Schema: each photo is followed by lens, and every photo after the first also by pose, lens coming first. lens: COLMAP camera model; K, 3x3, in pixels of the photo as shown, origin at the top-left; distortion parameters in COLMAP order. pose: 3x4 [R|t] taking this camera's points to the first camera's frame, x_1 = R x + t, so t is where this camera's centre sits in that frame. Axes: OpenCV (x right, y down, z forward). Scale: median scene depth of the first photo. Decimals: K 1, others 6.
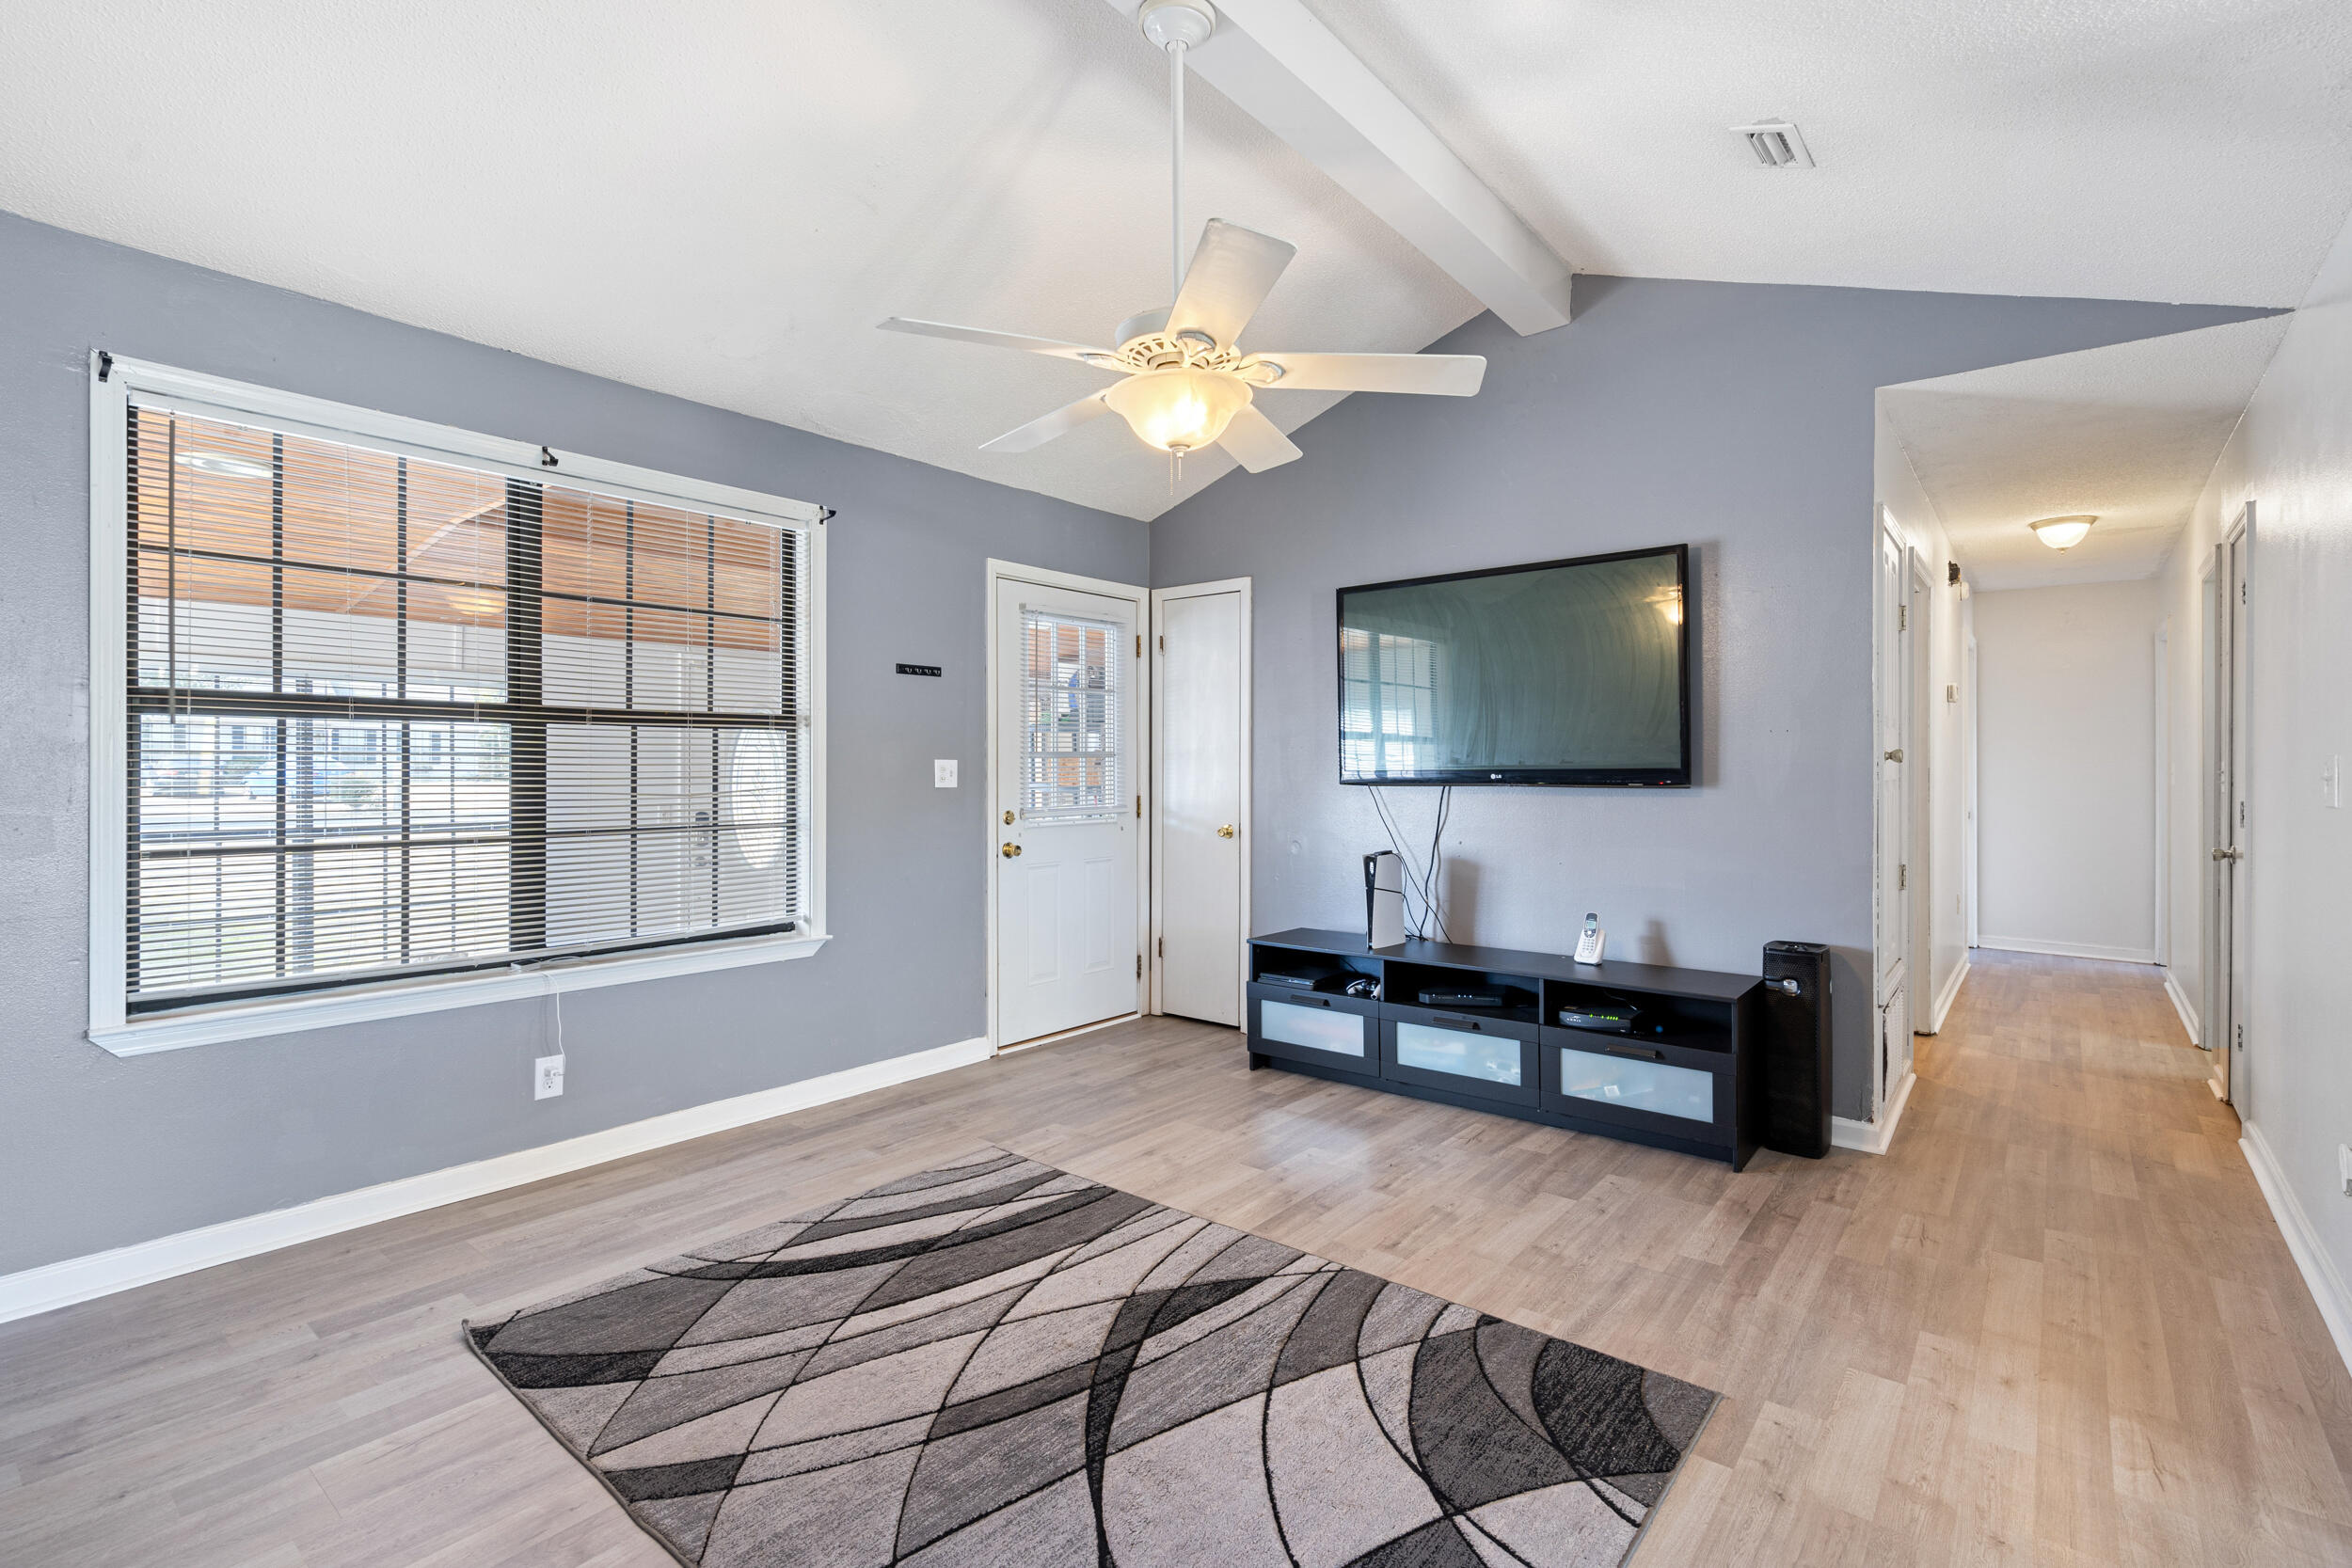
lens RADIAL K [[1076.8, 0, 1178.2], [0, 1076.8, 768.4], [0, 0, 1]] dist [-0.001897, -0.000301]
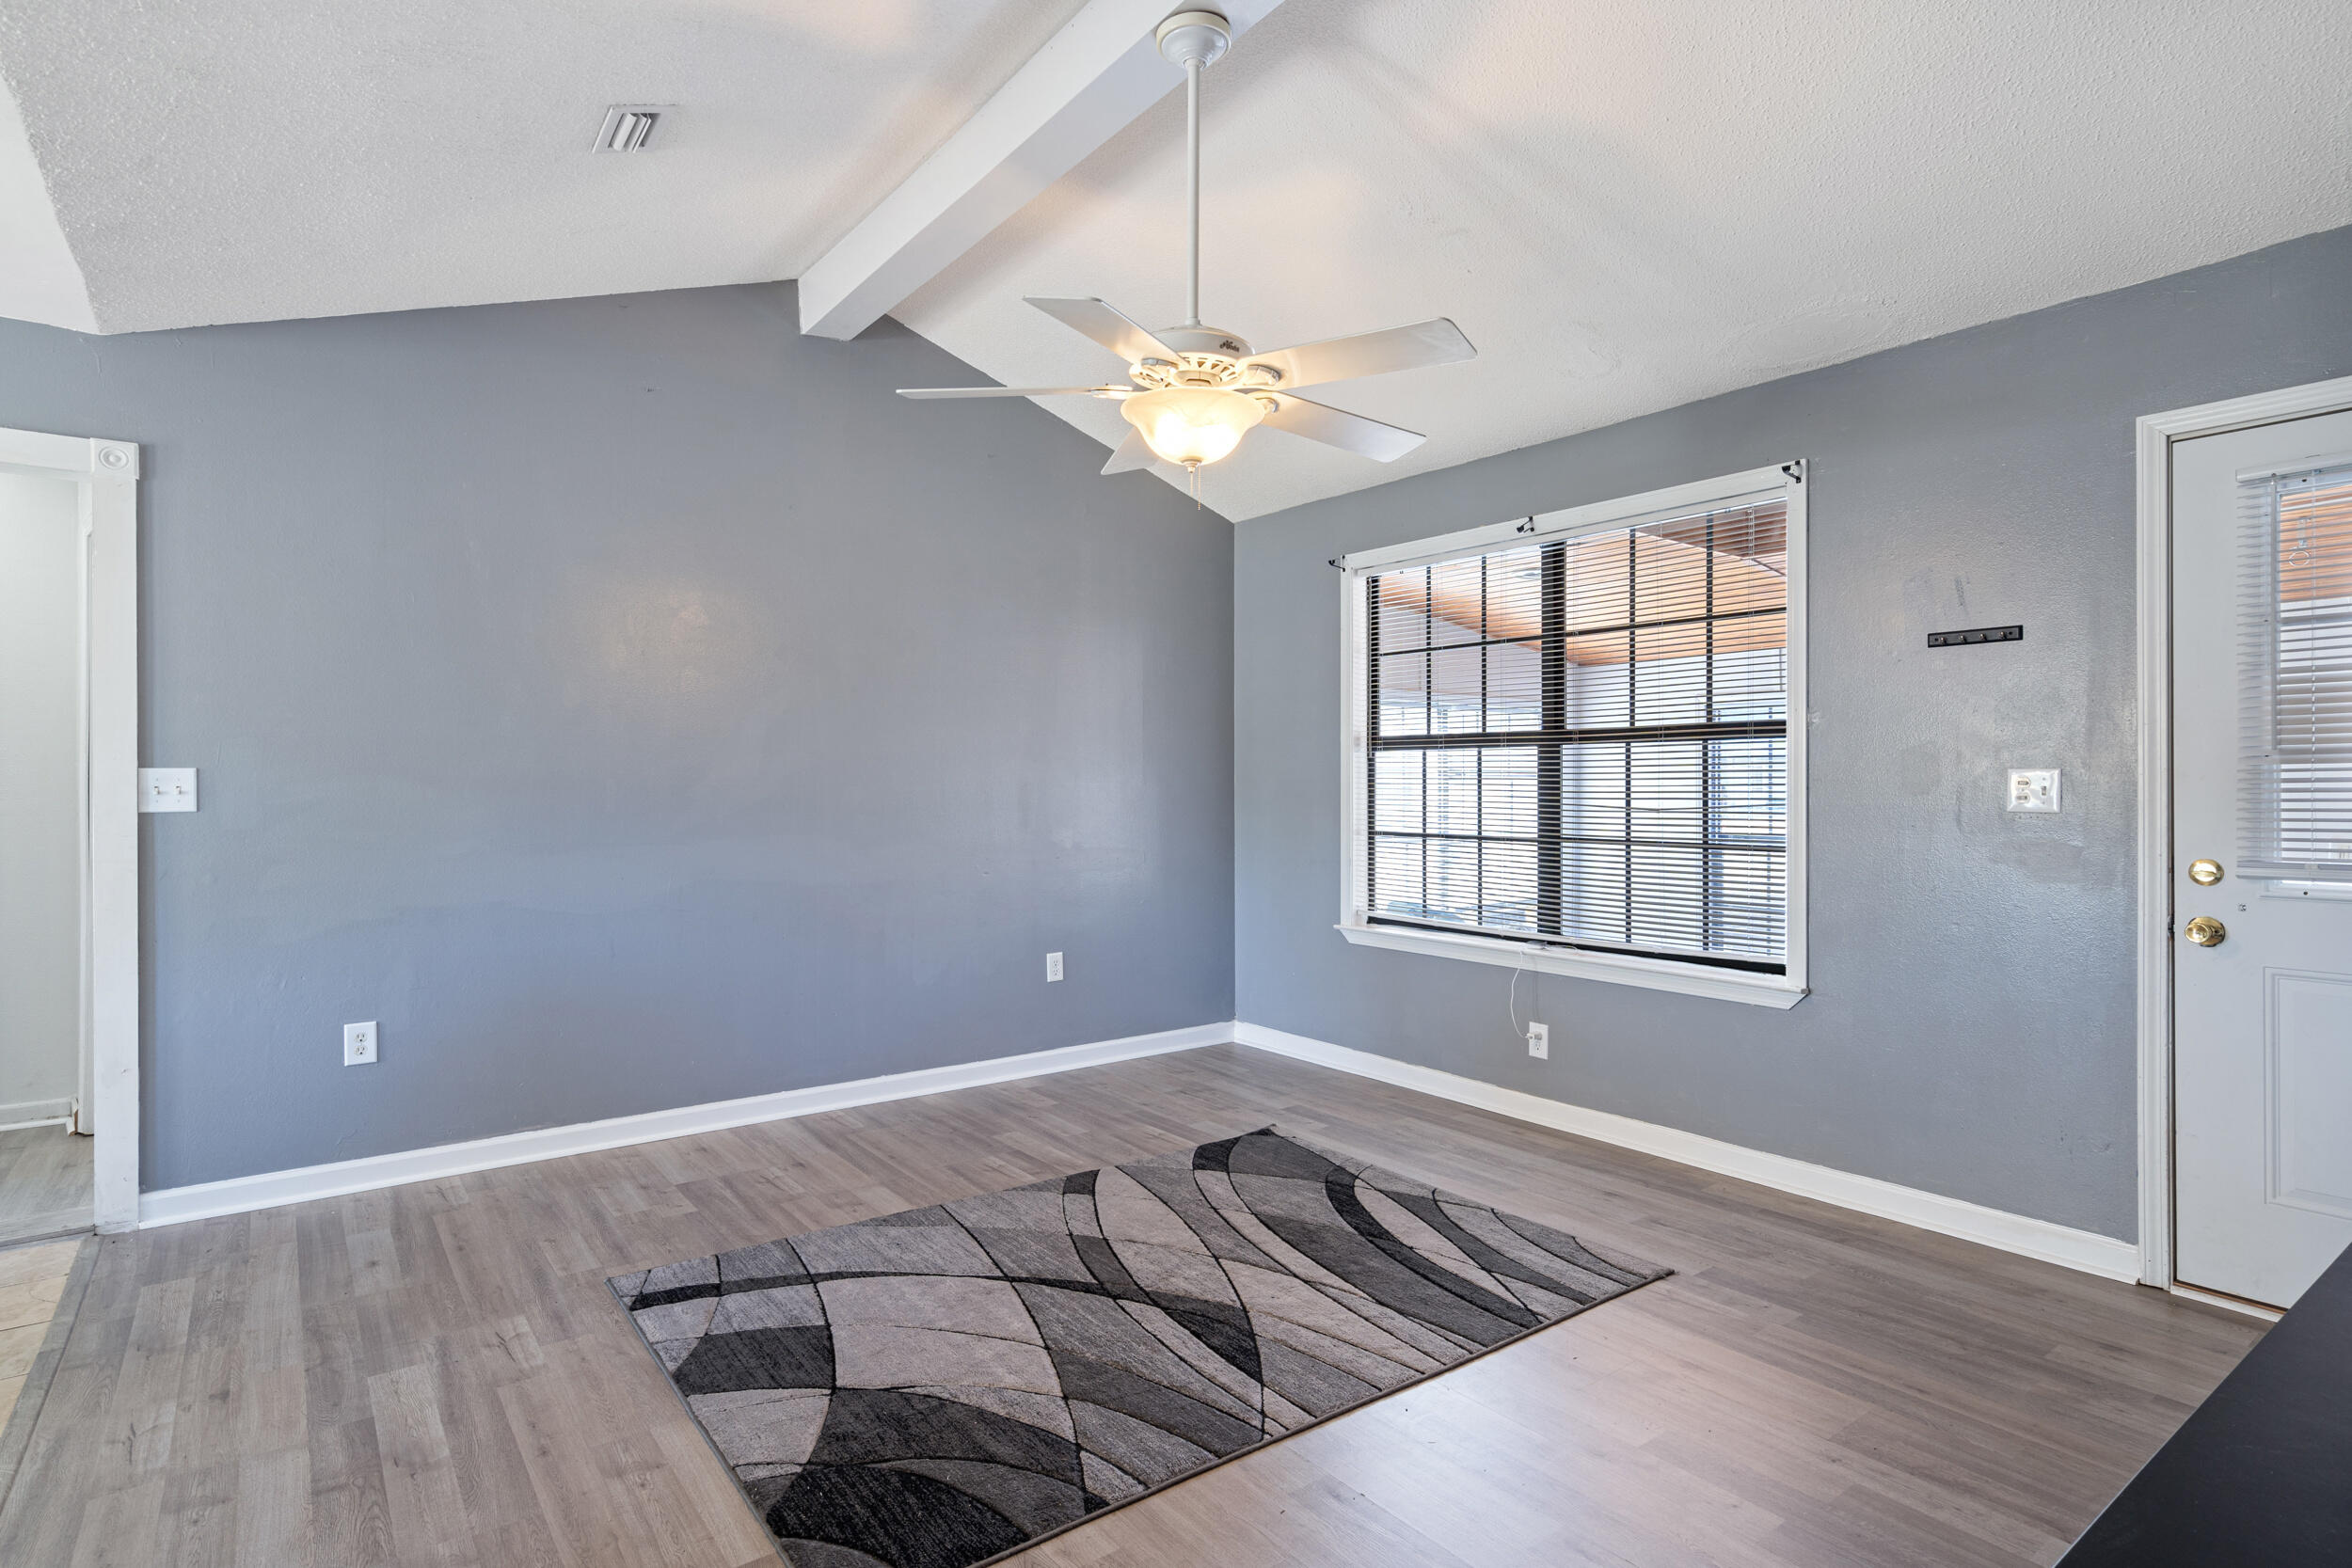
lens RADIAL K [[1197.6, 0, 1176.0], [0, 1197.6, 784.0], [0, 0, 1]] dist [0.000992, -0.000207]
pose [[-0.233725, -0.001184, -0.972302, 0.878358], [-0.000131, 0.999999, -0.001186, 0.002998], [0.972303, -0.000150, -0.233725, 1.000984]]
